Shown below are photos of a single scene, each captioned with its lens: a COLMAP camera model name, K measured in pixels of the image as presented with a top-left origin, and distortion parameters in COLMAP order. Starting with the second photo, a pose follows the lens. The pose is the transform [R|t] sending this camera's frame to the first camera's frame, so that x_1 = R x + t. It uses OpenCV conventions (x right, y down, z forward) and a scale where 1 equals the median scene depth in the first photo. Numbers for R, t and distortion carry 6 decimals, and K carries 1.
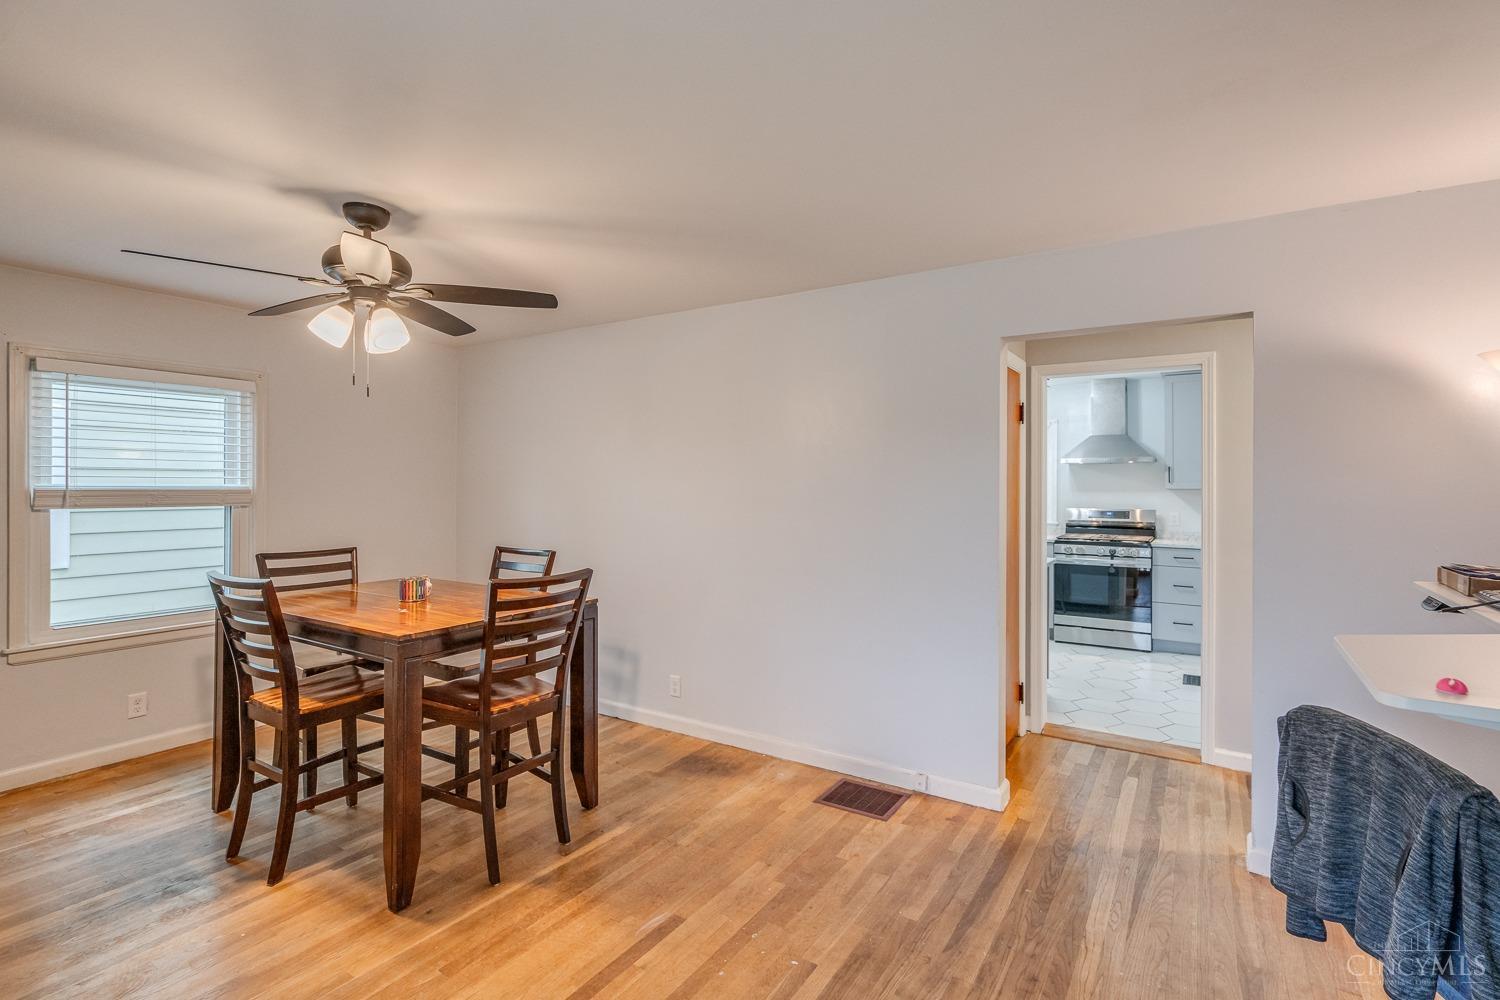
lens RADIAL K [[699.2, 0, 750.0], [0, 699.2, 500.0], [0, 0, 1]] dist [0.000248, 0.000042]
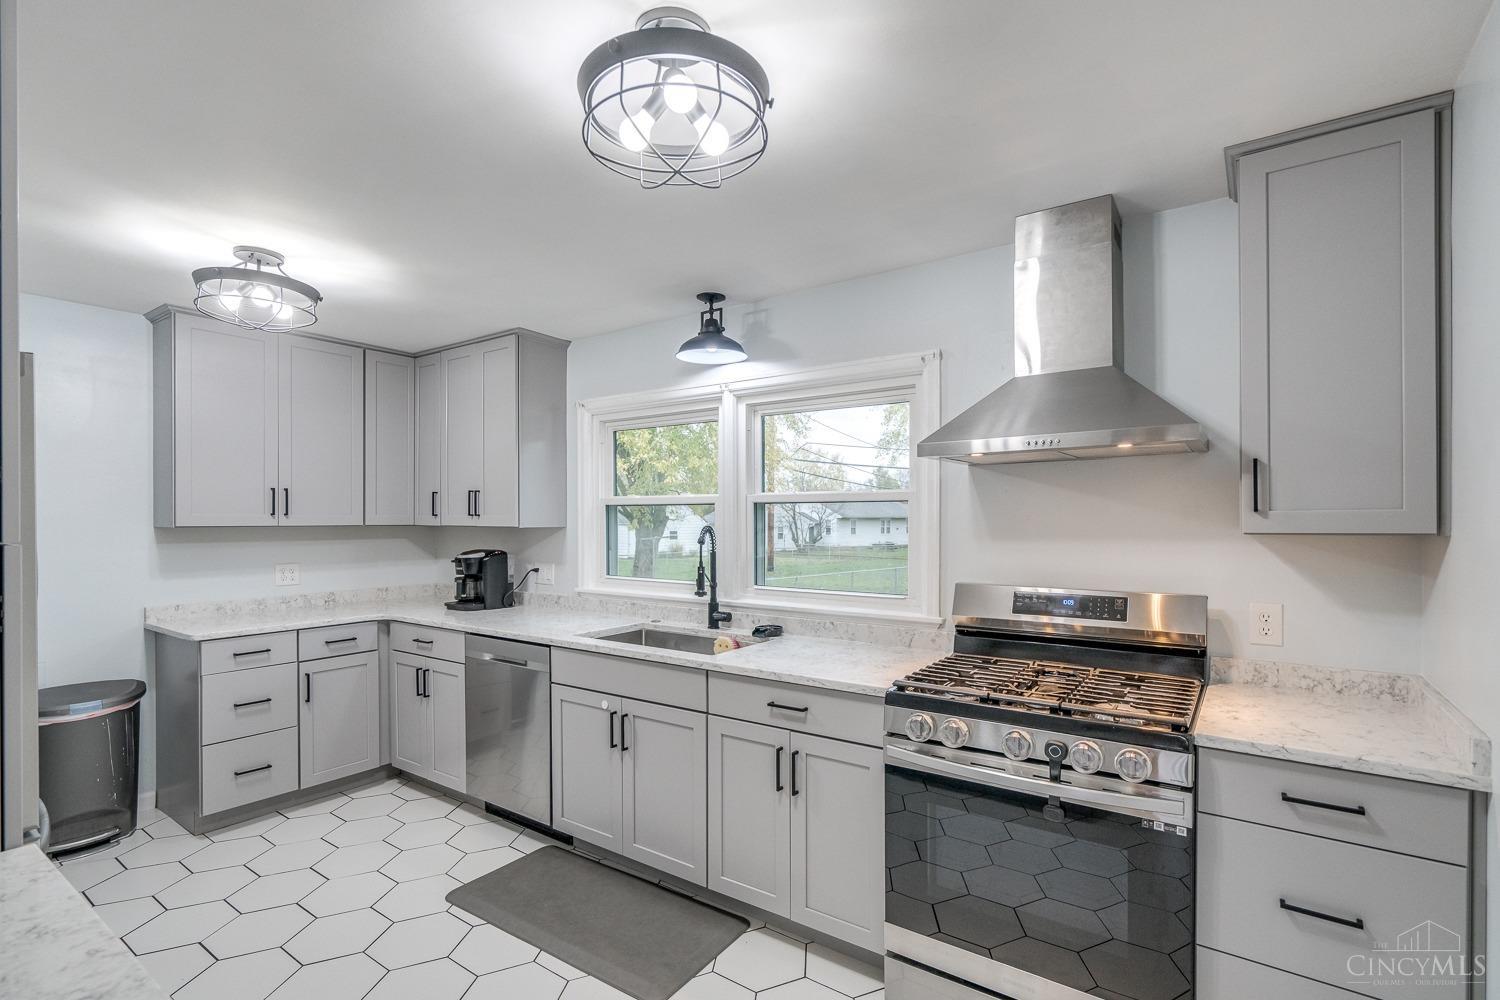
lens RADIAL K [[714.3, 0, 752.6], [0, 714.3, 523.1], [0, 0, 1]] dist [0.000046, -0.000027]
pose [[0.998701, -0.005127, -0.050703, 0.393171], [0.004284, 0.999851, -0.016715, -0.015664], [0.050781, 0.016476, 0.998574, 0.671000]]
